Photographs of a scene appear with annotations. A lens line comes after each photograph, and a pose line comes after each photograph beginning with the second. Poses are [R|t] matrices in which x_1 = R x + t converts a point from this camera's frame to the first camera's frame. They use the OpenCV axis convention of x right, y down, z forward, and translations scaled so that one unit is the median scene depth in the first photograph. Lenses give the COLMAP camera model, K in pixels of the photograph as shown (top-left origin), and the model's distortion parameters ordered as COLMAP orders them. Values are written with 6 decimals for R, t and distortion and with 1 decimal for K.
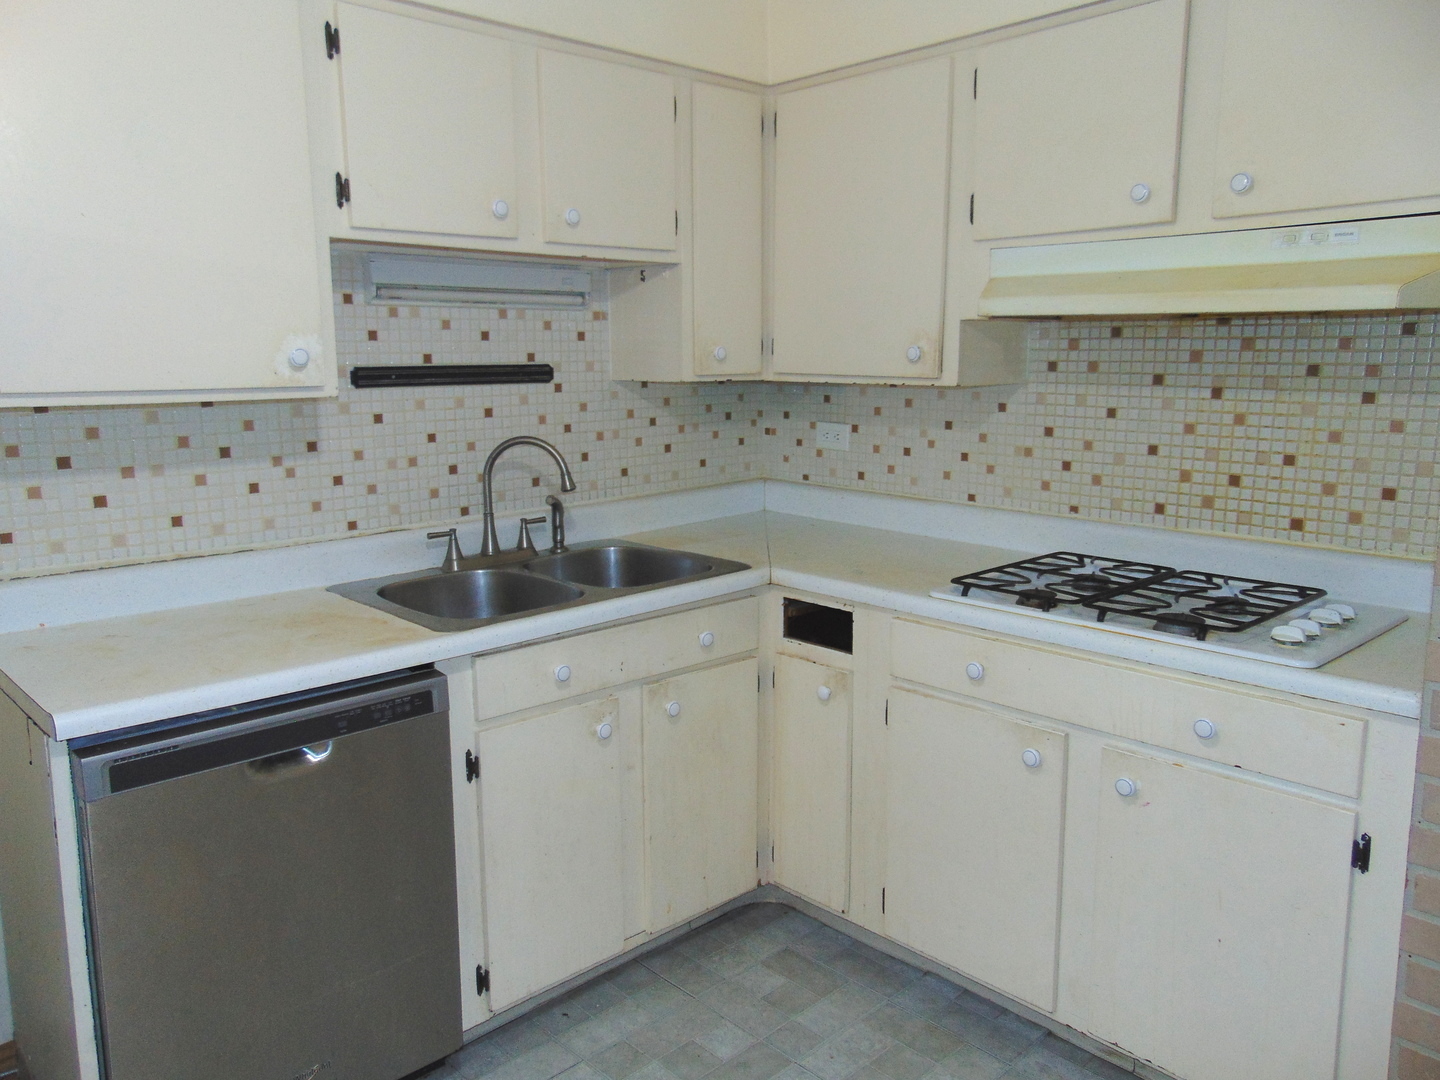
lens RADIAL K [[1088.7, 0, 715.6], [0, 1088.7, 545.3], [0, 0, 1]] dist [-0.039578, 0.095248]
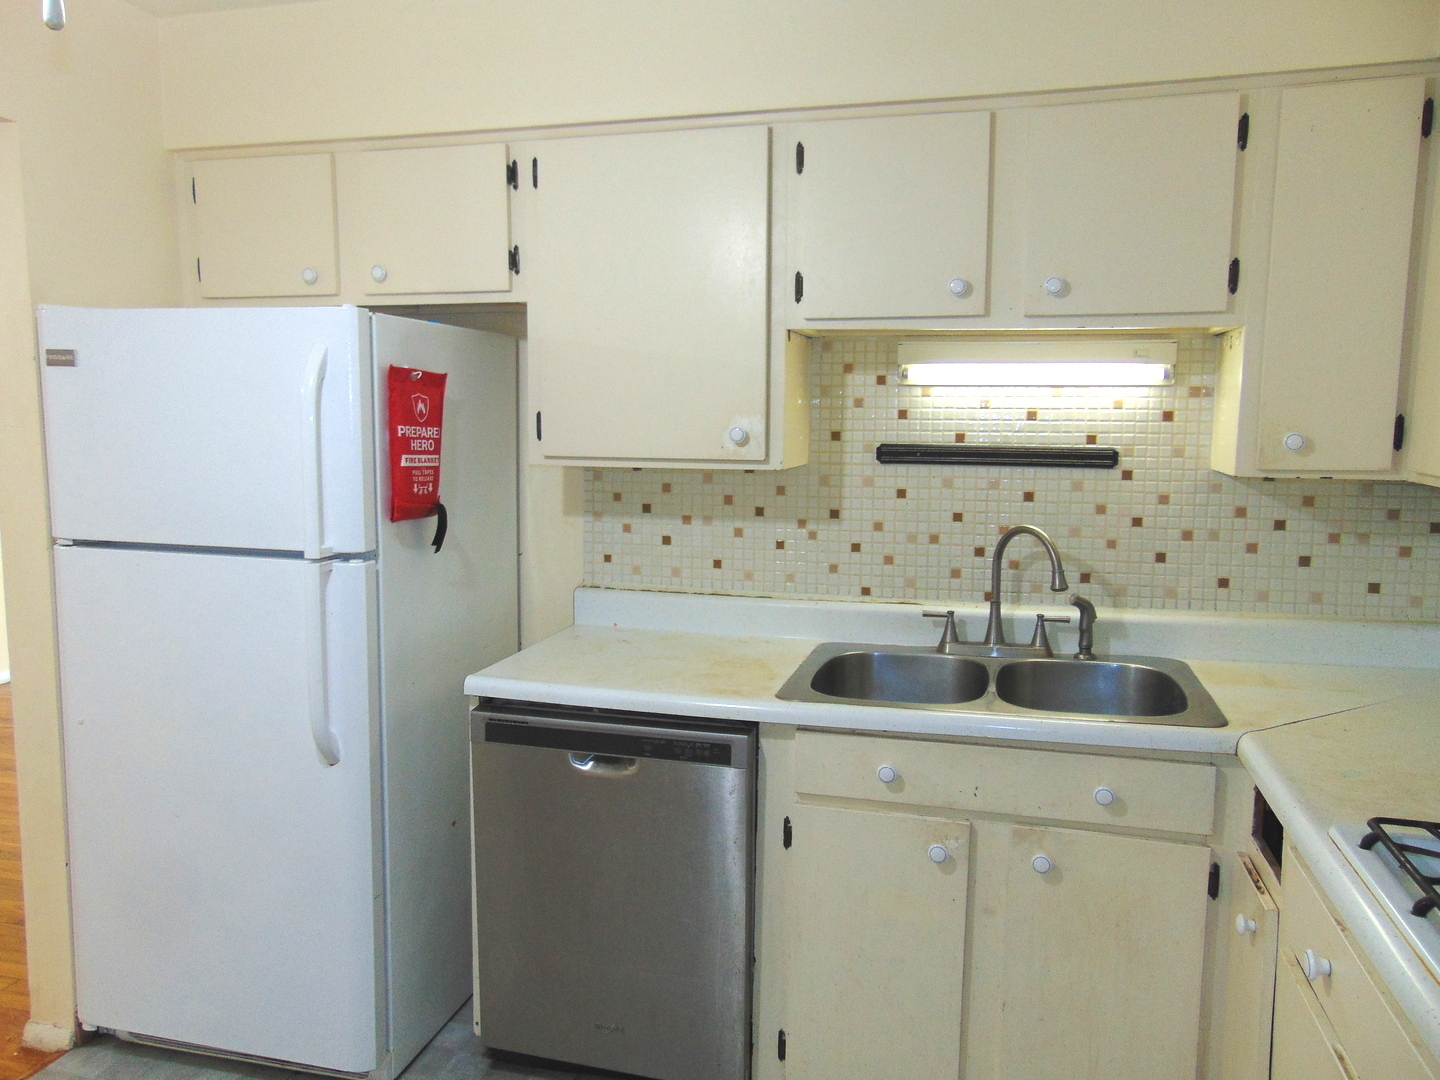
lens RADIAL K [[1088.7, 0, 715.6], [0, 1088.7, 545.3], [0, 0, 1]] dist [-0.039578, 0.095248]
pose [[0.514677, 0.113122, -0.849889, 0.491952], [-0.159752, 0.986552, 0.034570, -0.076114], [0.842370, 0.117980, 0.525827, 0.311908]]
